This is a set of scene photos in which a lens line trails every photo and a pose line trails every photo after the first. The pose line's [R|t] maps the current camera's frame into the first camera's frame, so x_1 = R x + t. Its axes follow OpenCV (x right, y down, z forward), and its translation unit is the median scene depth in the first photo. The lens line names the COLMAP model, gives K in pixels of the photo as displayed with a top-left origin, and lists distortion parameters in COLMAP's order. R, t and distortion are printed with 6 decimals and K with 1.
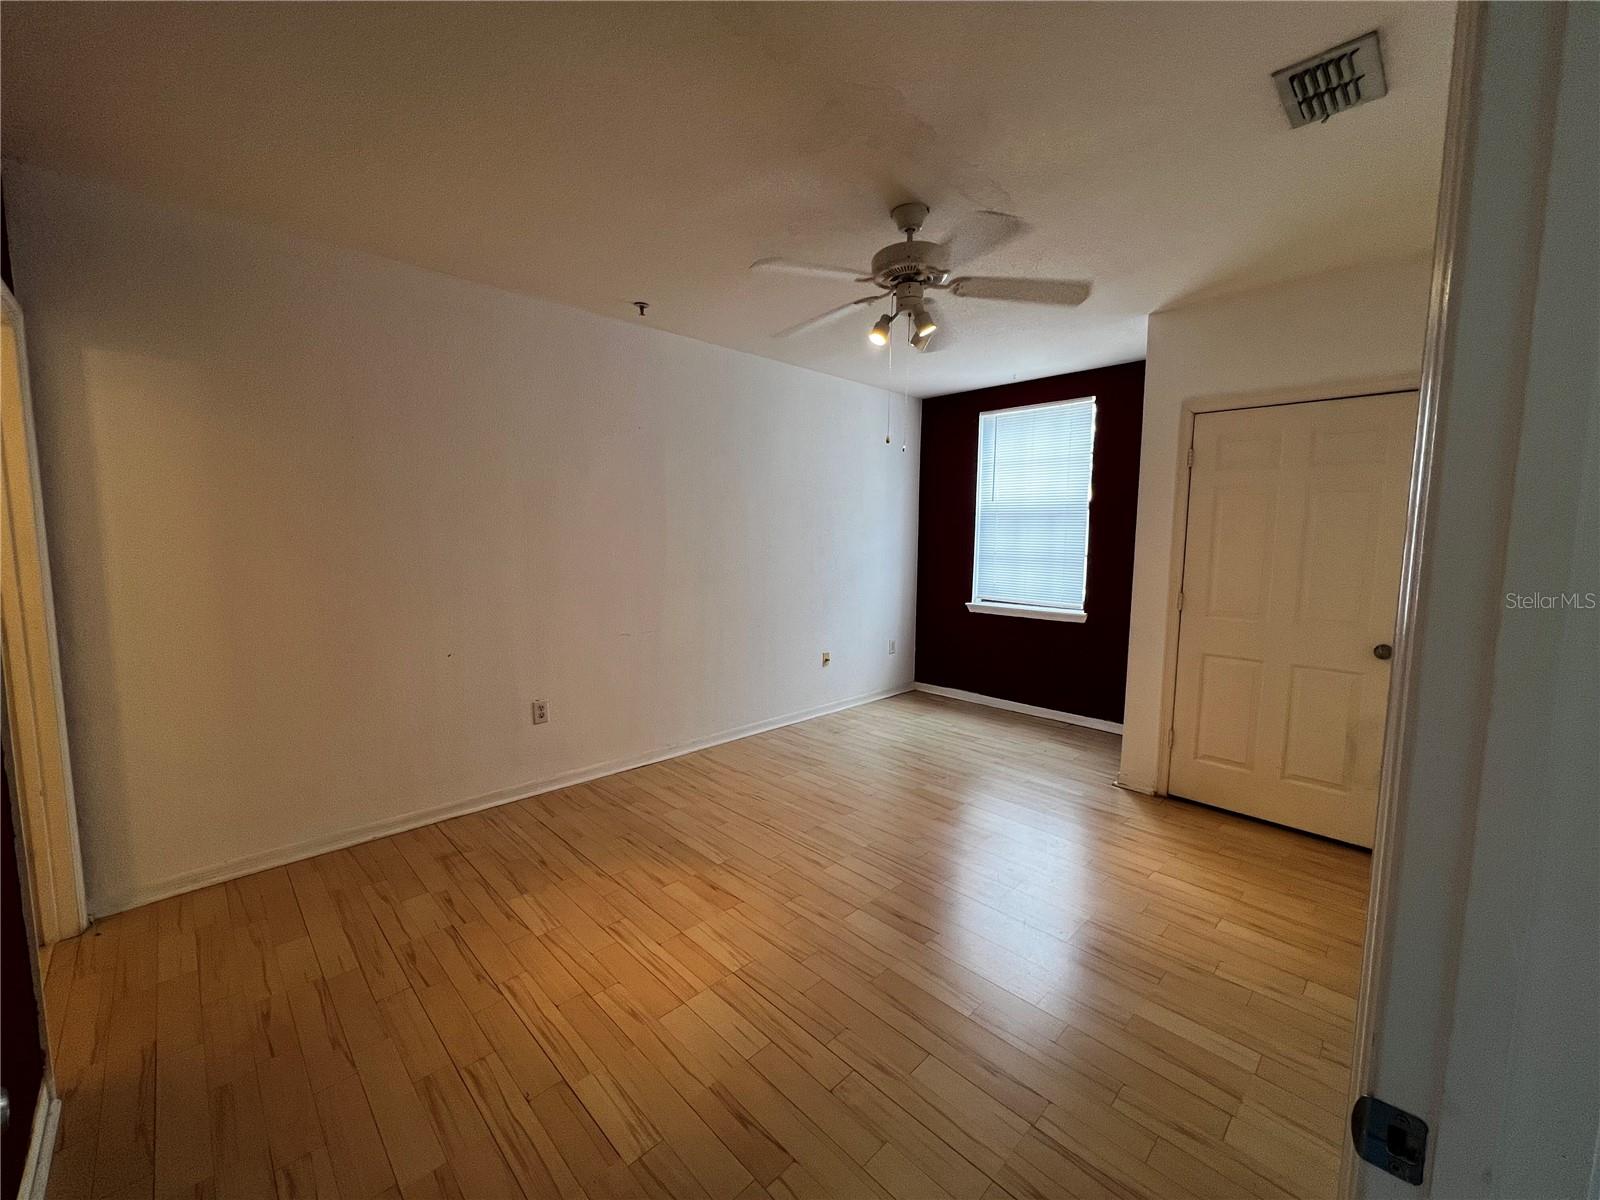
lens RADIAL K [[636.3, 0, 800.0], [0, 636.3, 600.0], [0, 0, 1]] dist [0.000681, 0.000776]
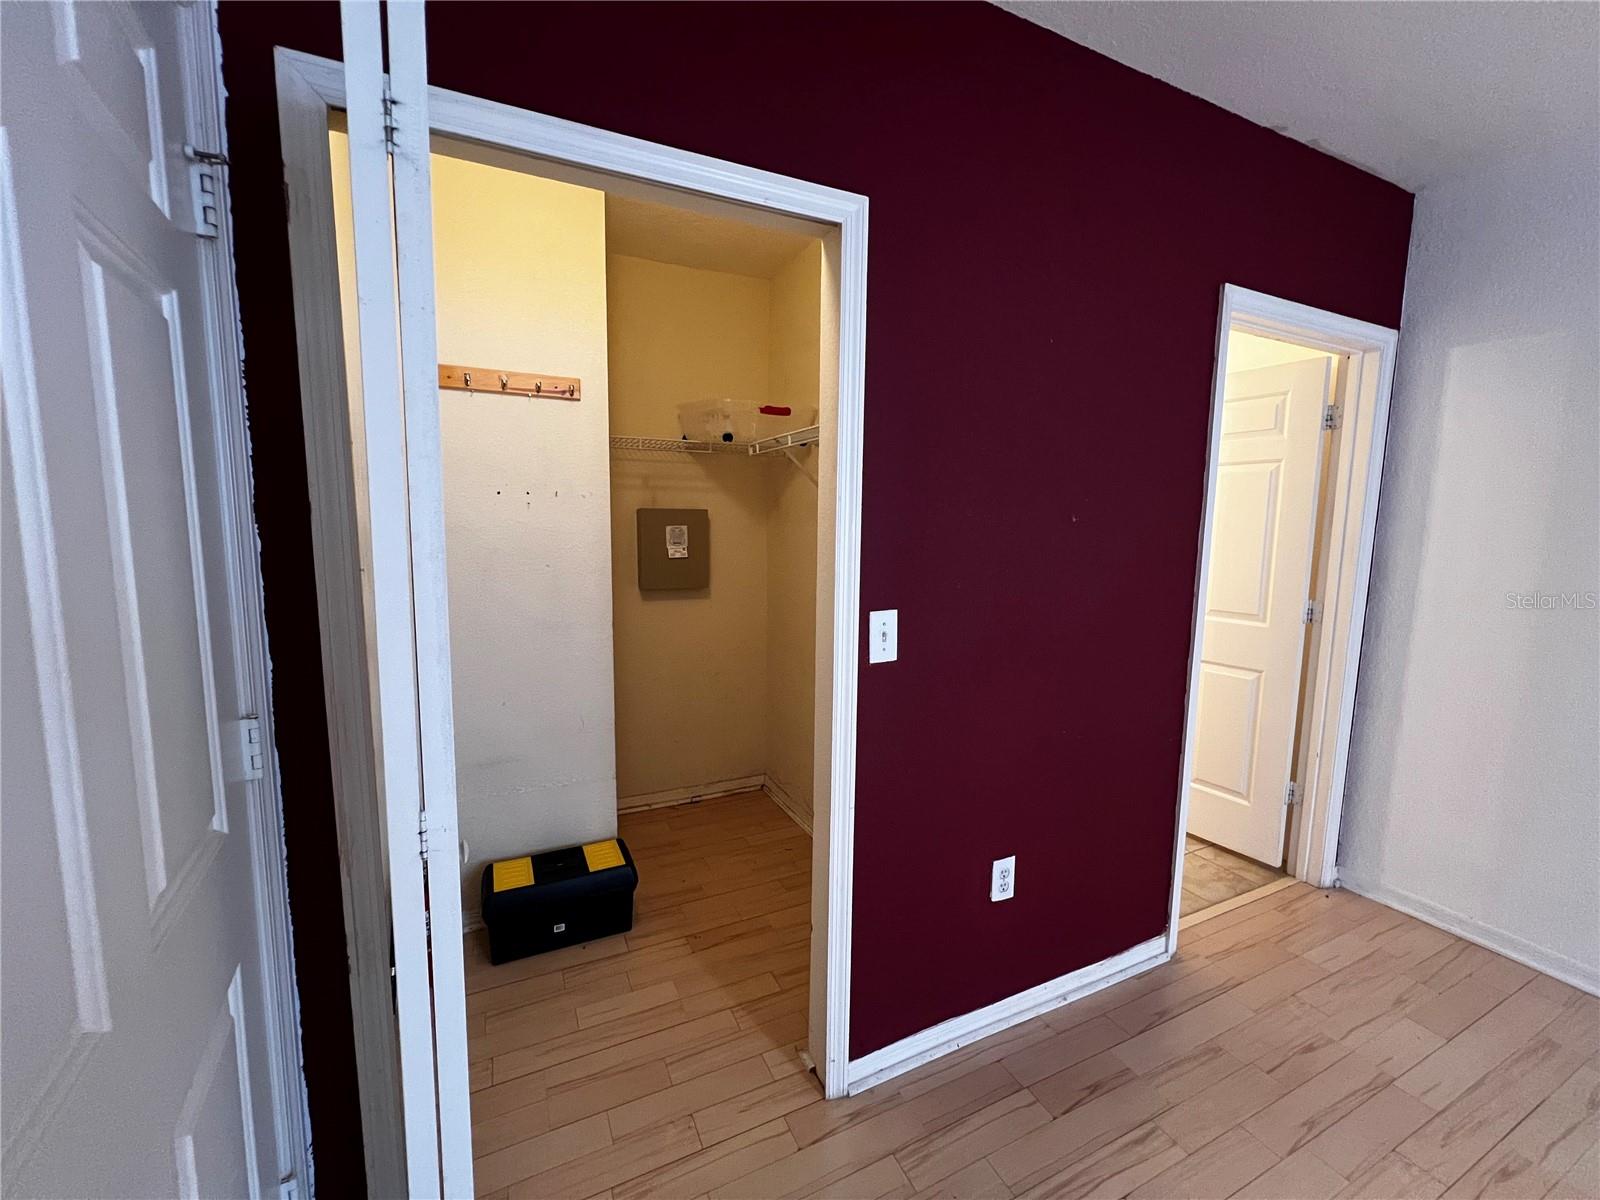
lens RADIAL K [[636.3, 0, 800.0], [0, 636.3, 600.0], [0, 0, 1]] dist [0.000681, 0.000776]
pose [[-0.336009, 0.096197, -0.936933, 0.195385], [-0.109769, 0.983992, 0.140395, -0.038349], [0.935440, 0.150020, -0.320071, 0.421815]]
